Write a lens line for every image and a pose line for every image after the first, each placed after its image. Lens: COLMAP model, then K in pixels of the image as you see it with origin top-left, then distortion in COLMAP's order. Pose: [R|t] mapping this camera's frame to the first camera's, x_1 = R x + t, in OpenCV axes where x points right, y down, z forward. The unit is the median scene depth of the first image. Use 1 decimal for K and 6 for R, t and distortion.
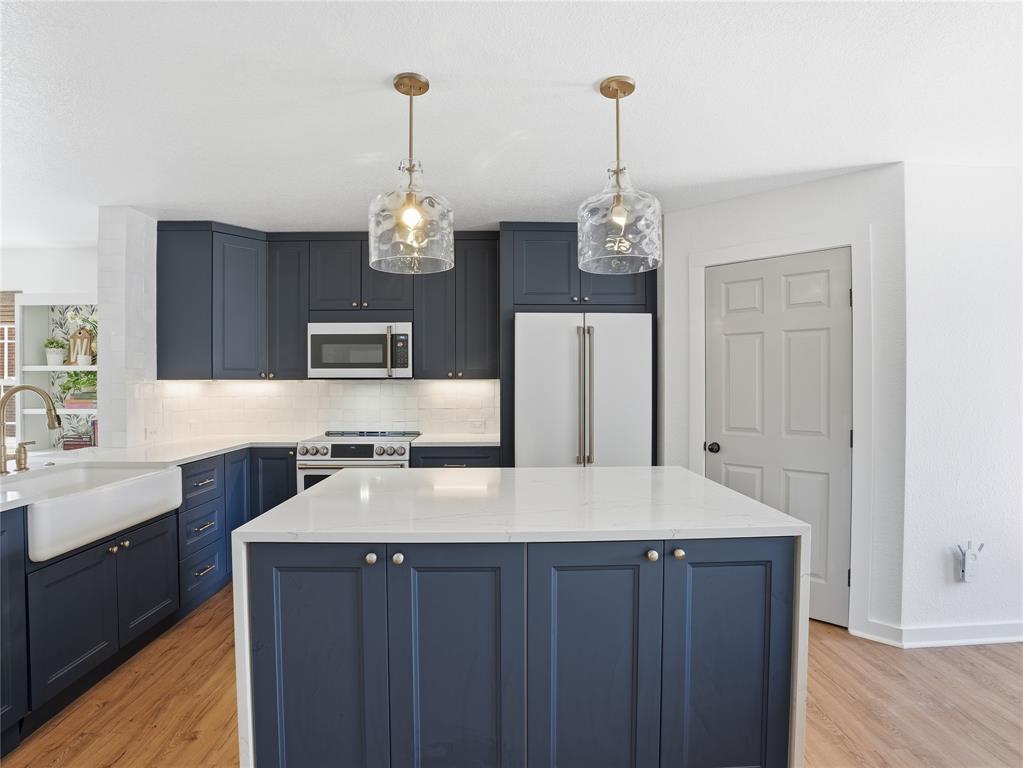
lens RADIAL K [[609.6, 0, 517.5], [0, 609.6, 400.1], [0, 0, 1]] dist [-0.040071, 0.015655]
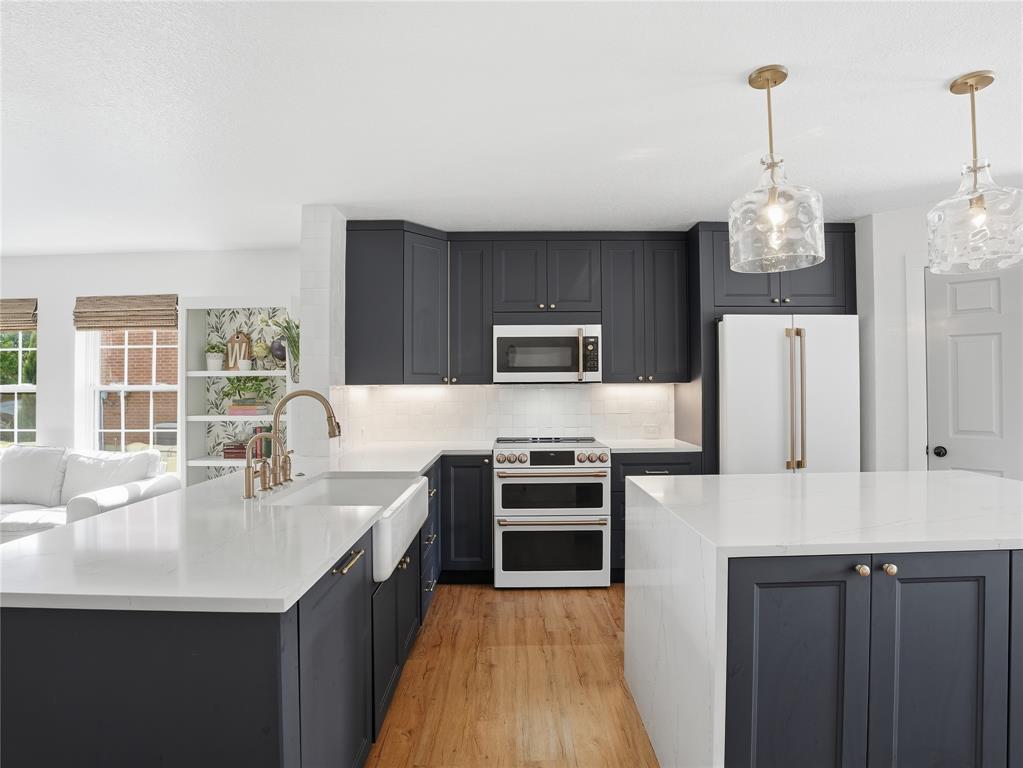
lens RADIAL K [[609.6, 0, 509.4], [0, 609.6, 389.8], [0, 0, 1]] dist [-0.040071, 0.015655]
pose [[0.999969, -0.005392, 0.005677, -0.342757], [0.005536, 0.999654, -0.025700, 0.000267], [-0.005536, 0.025730, 0.999654, 0.031145]]
